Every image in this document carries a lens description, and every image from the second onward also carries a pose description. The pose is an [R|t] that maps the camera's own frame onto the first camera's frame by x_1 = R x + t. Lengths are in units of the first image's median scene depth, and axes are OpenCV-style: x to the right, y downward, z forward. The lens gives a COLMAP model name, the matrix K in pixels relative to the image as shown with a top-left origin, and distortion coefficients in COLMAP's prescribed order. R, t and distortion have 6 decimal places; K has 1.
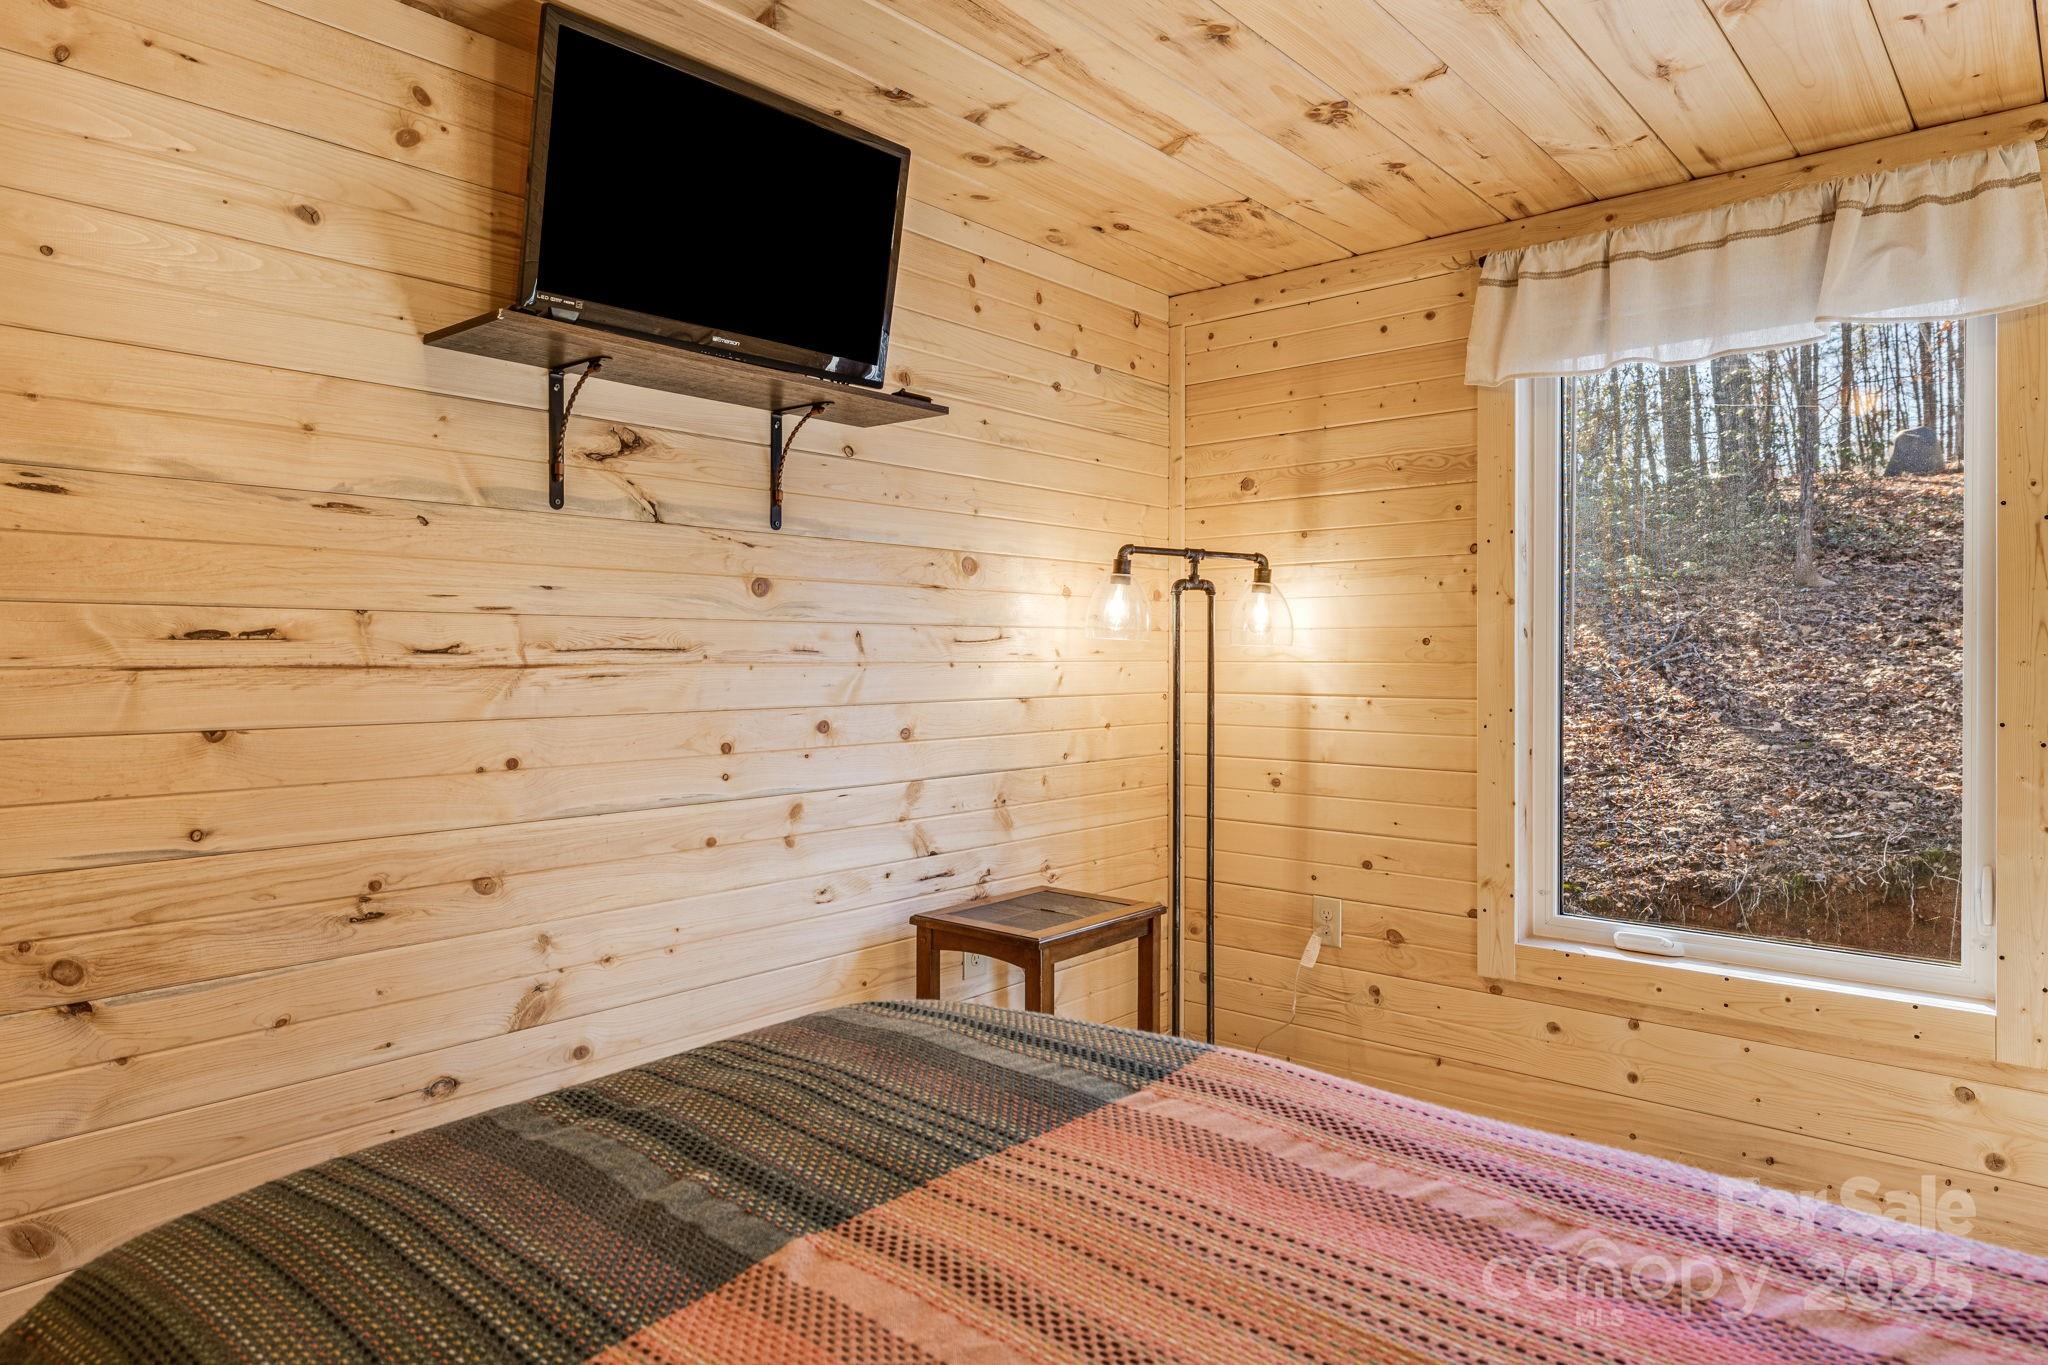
lens RADIAL K [[1205.8, 0, 1025.8], [0, 1205.8, 669.1], [0, 0, 1]] dist [-0.007833, 0.000644]
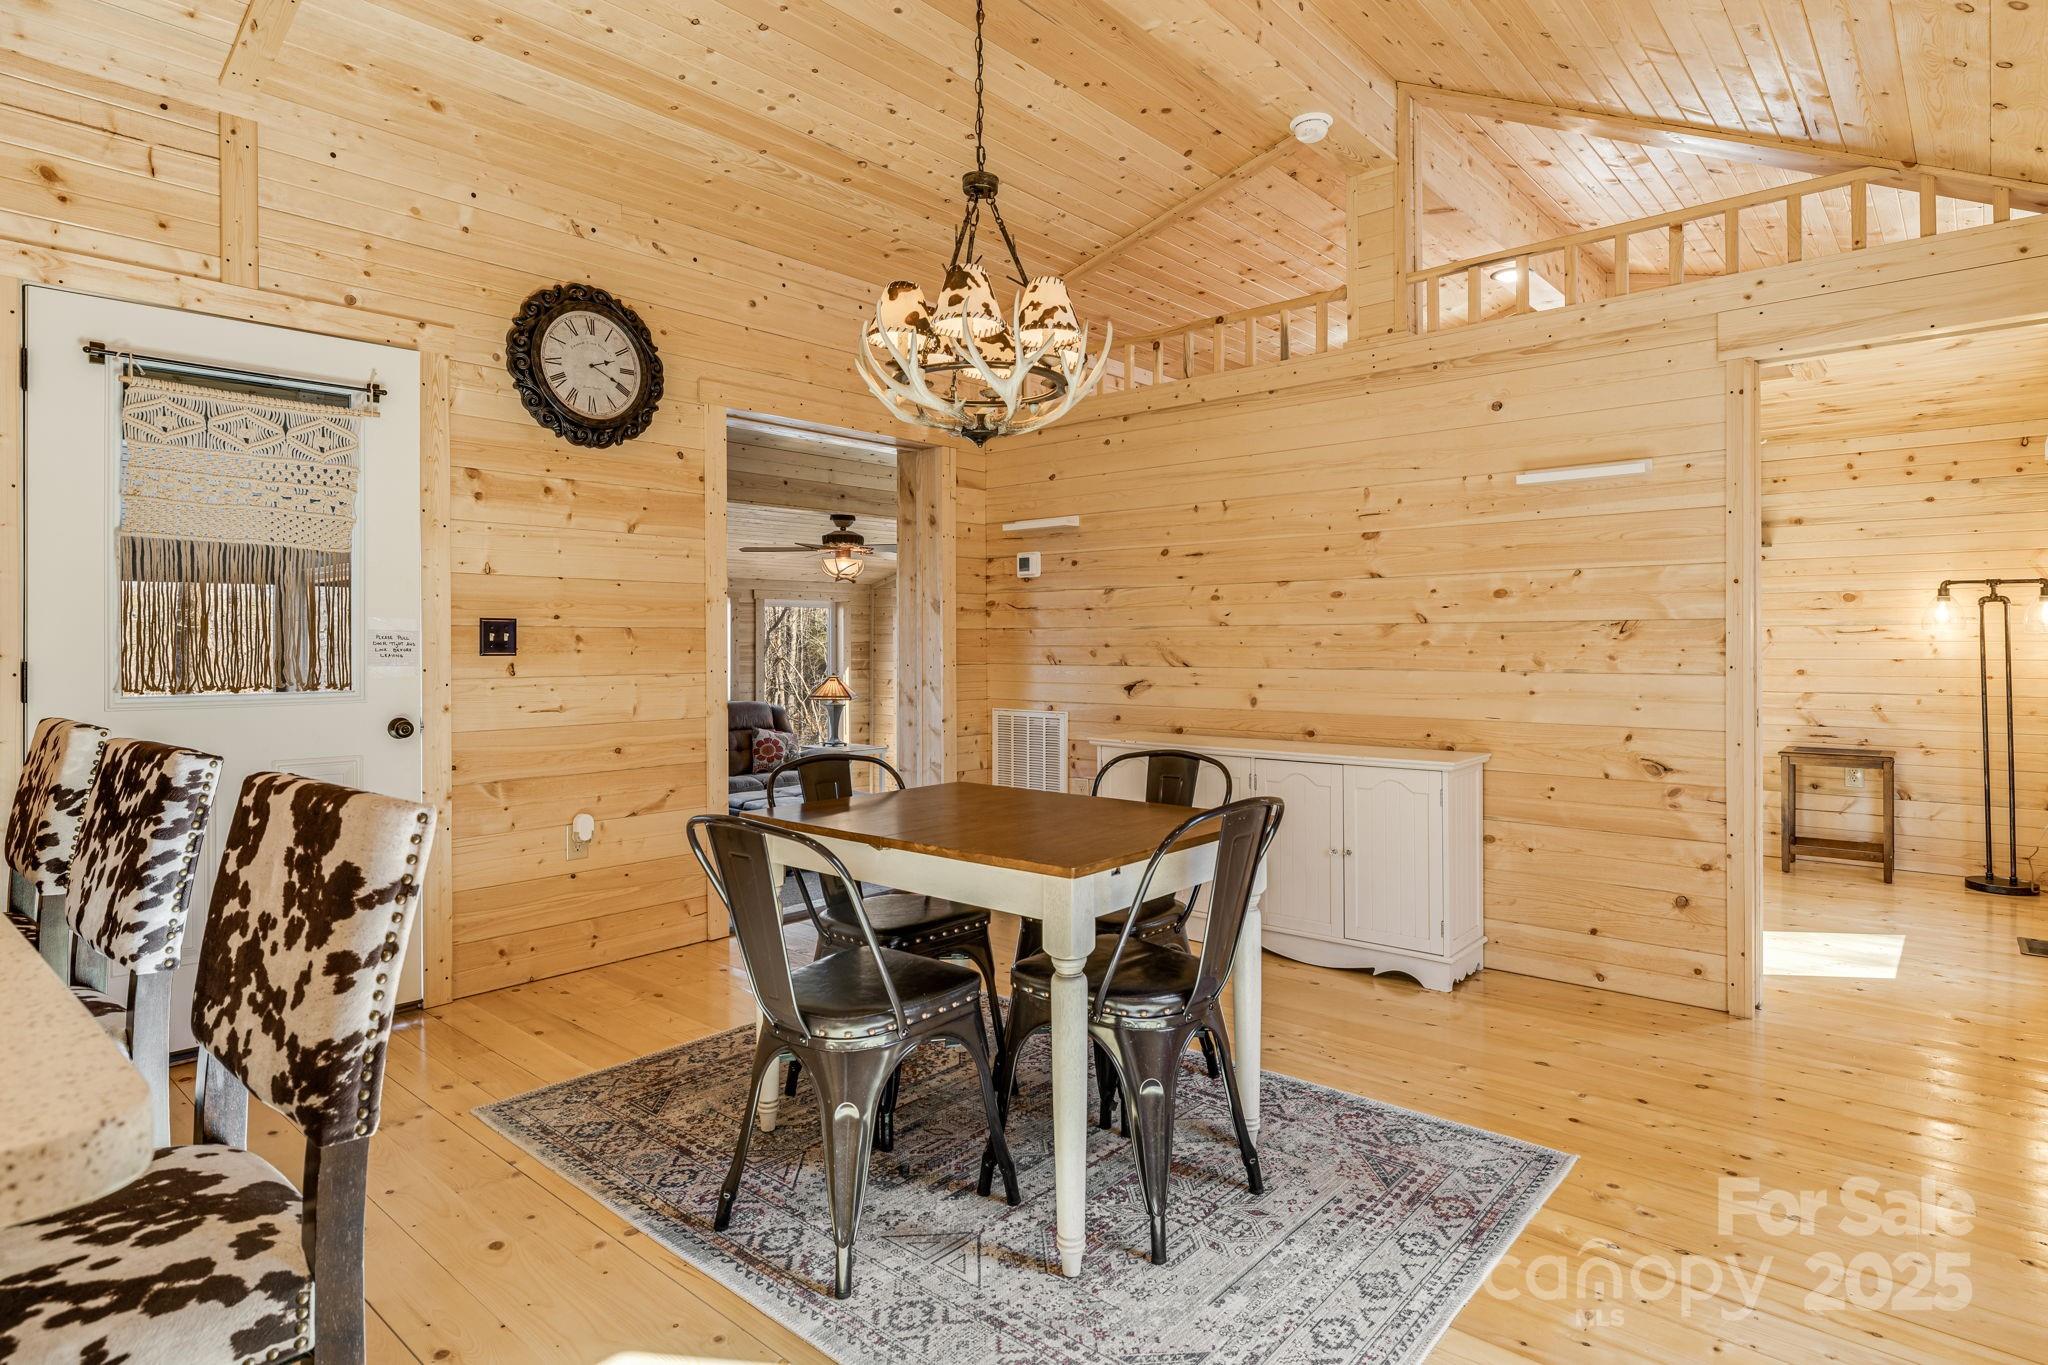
lens RADIAL K [[1095.3, 0, 1041.2], [0, 1095.3, 636.9], [0, 0, 1]] dist [-0.000329, -0.000059]
pose [[0.010358, -0.001071, -0.999946, 1.784047], [-0.009261, 0.999956, -0.001167, 0.001252], [0.999903, 0.009273, 0.010348, -0.445388]]
